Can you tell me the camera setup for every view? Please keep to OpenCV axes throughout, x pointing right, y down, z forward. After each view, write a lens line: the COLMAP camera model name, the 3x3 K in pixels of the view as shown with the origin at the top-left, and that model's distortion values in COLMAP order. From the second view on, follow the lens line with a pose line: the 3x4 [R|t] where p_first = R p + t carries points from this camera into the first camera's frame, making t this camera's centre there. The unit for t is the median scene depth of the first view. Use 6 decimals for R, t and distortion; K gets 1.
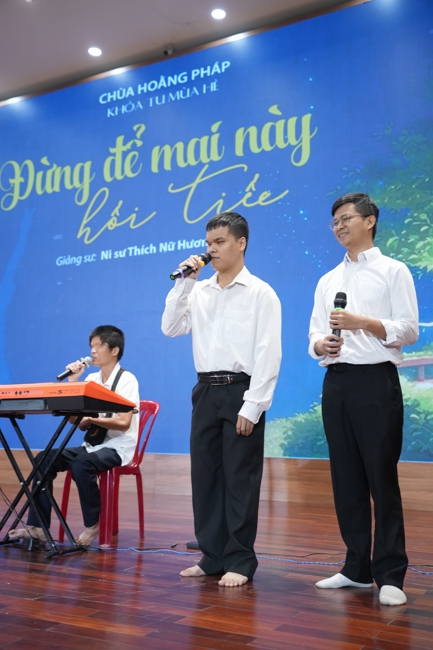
lens RADIAL K [[693.6, 0, 216.5], [0, 693.6, 325.0], [0, 0, 1]] dist [0.003570, 0.026082]
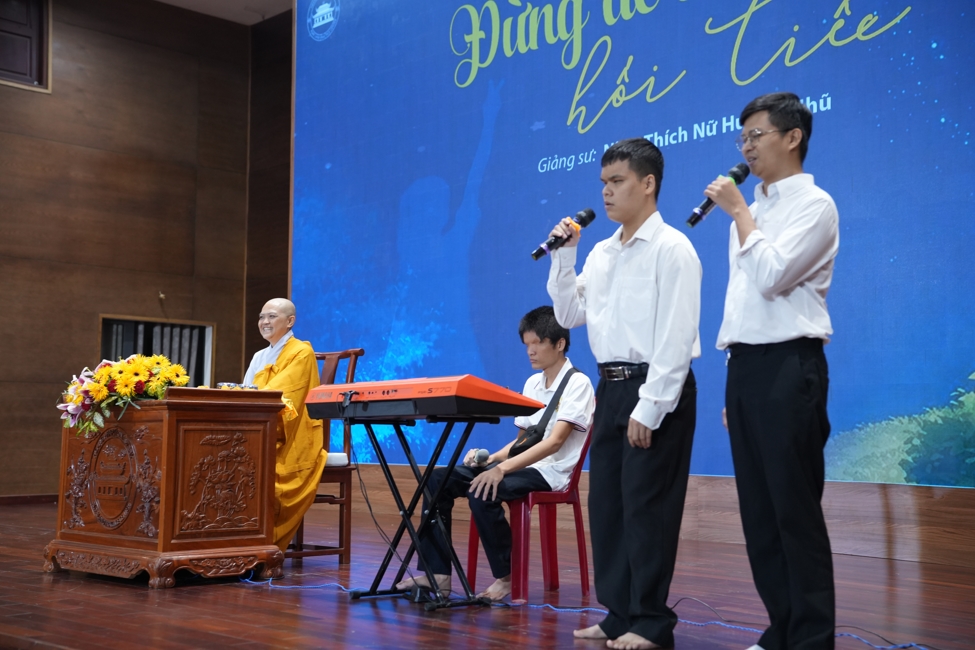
lens RADIAL K [[1311.6, 0, 487.5], [0, 1311.6, 325.0], [0, 0, 1]] dist [0.044079, 0.803040]
pose [[0.936267, -0.038511, -0.349171, 0.147579], [0.061846, 0.996518, 0.055926, -0.022005], [0.345802, -0.073956, 0.935389, -0.131295]]
